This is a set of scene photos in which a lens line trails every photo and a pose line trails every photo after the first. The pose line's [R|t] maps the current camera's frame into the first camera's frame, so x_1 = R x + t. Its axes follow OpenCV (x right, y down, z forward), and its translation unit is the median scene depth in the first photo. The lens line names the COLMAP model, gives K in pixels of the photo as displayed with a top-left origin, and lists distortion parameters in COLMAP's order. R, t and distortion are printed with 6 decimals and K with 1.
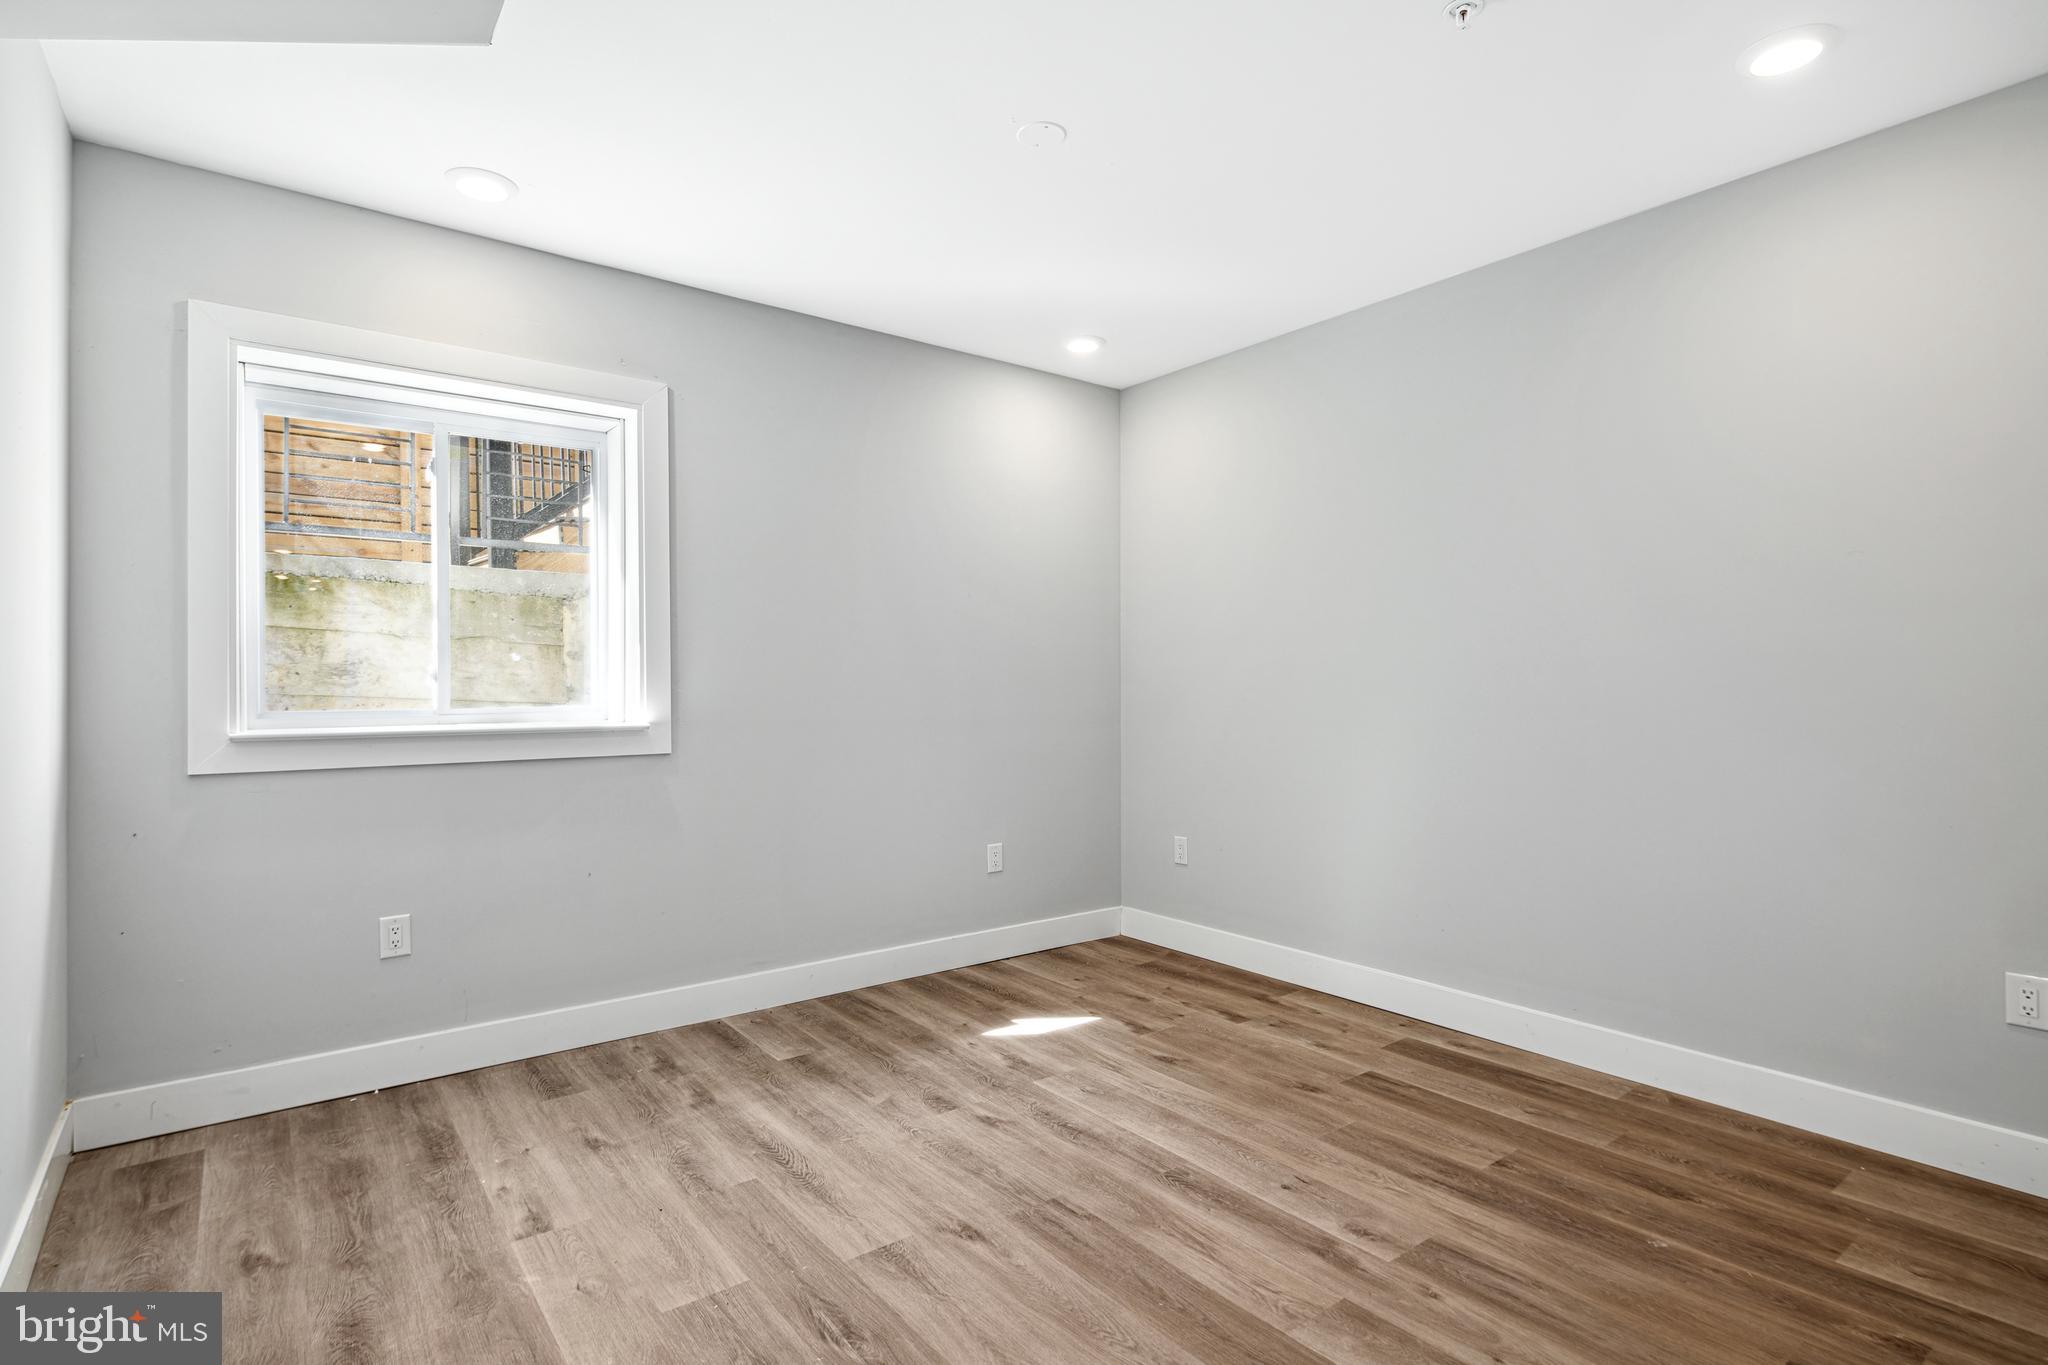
lens RADIAL K [[1001.5, 0, 1021.1], [0, 1001.5, 685.1], [0, 0, 1]] dist [0.001286, -0.001721]
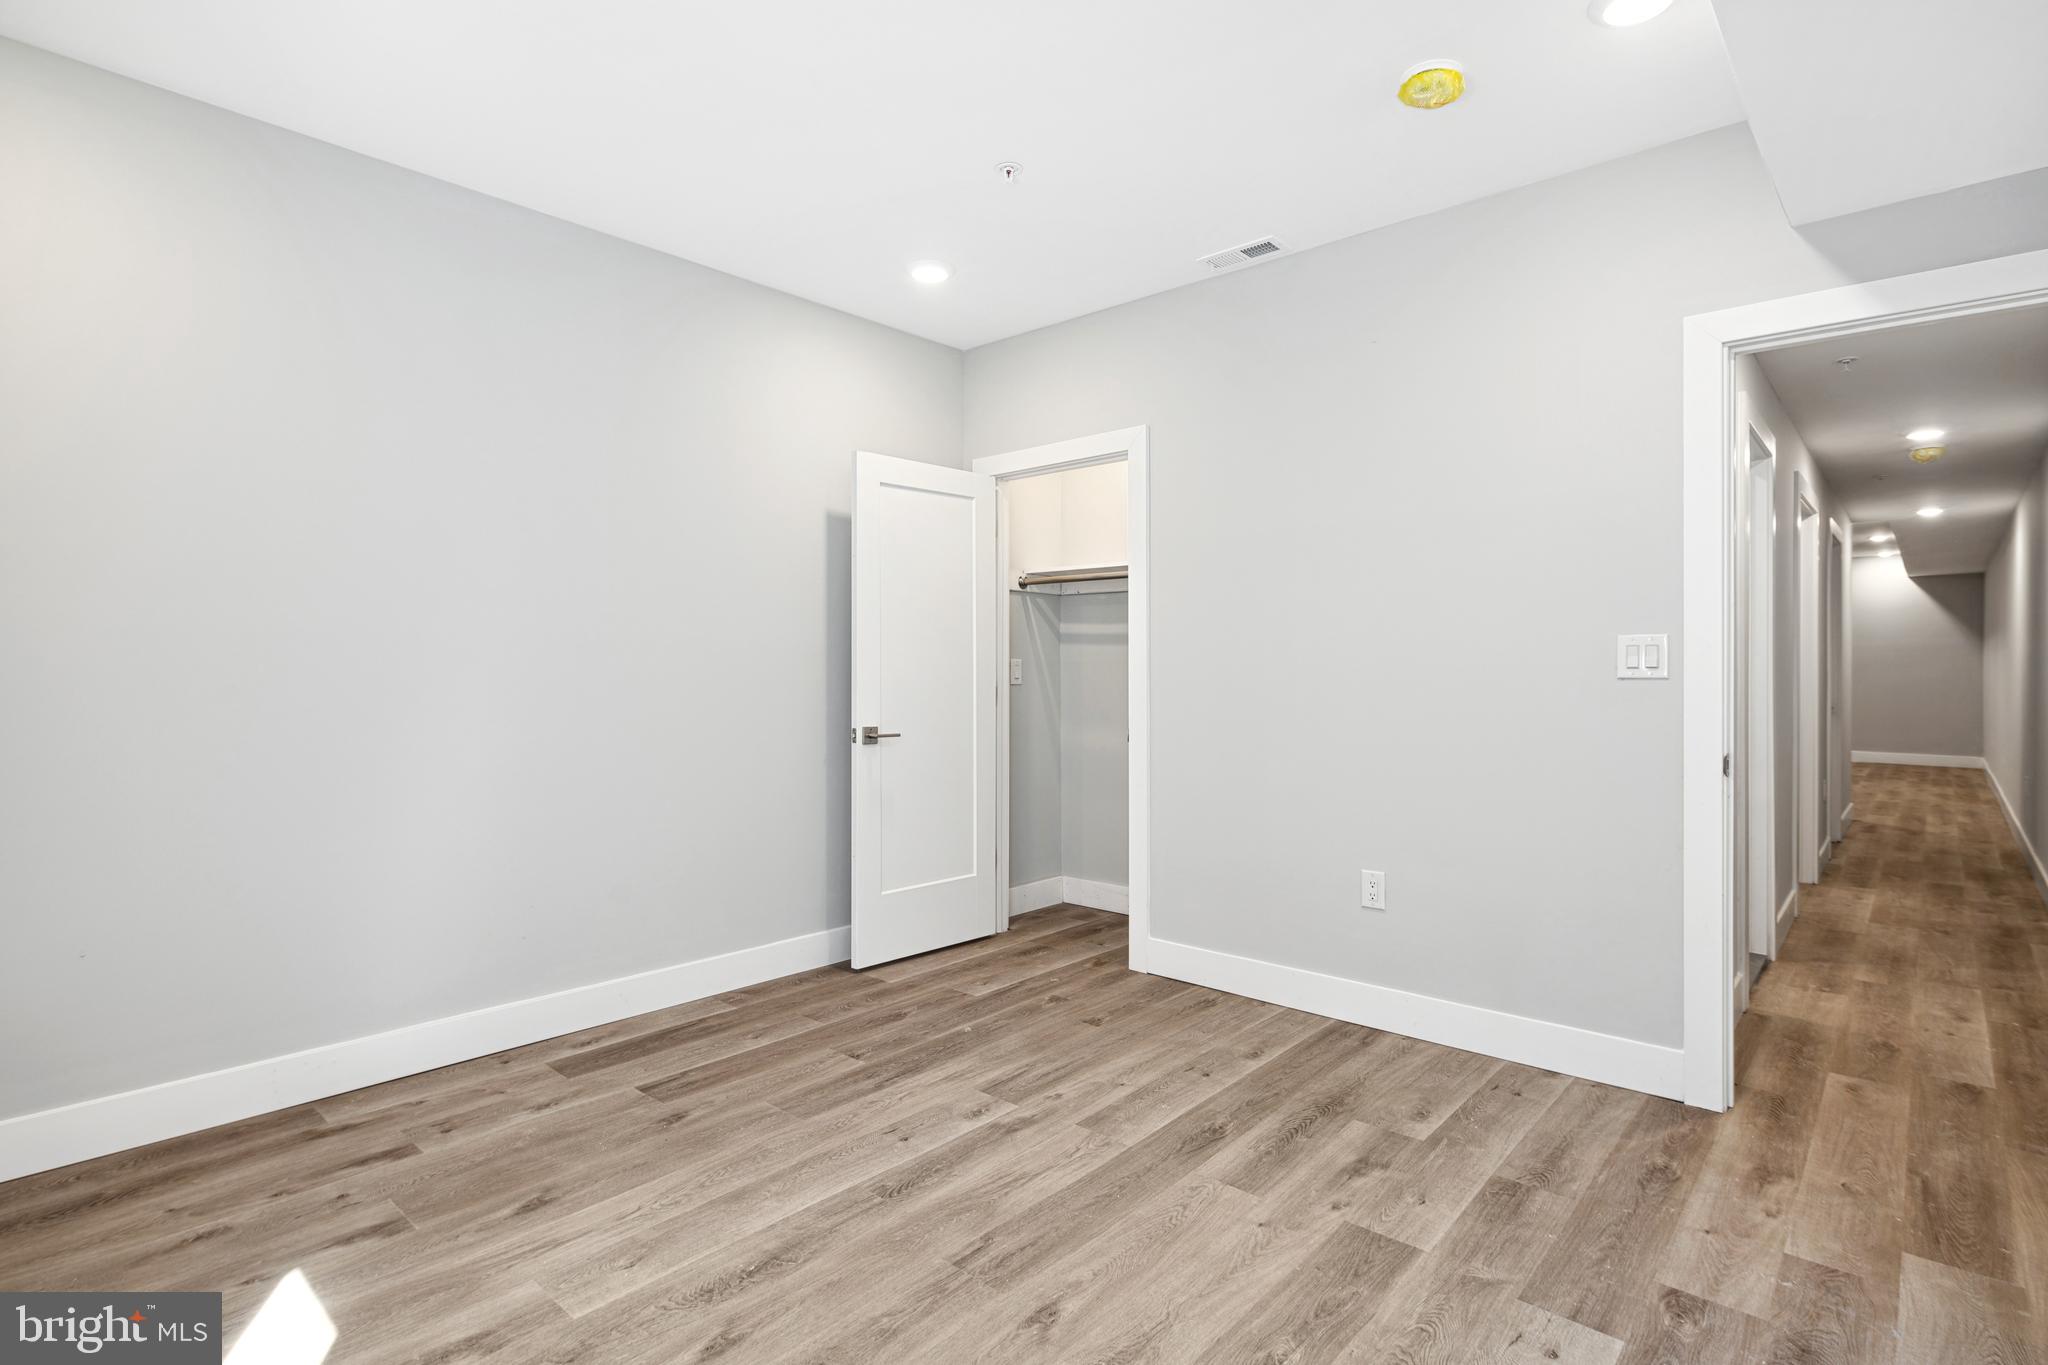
lens RADIAL K [[1001.5, 0, 1021.6], [0, 1001.5, 675.8], [0, 0, 1]] dist [0.001286, -0.001721]
pose [[-0.177549, -0.004539, 0.984101, -0.673893], [-0.003263, 0.999987, 0.004024, 0.007074], [-0.984106, -0.002497, -0.177562, 0.905759]]
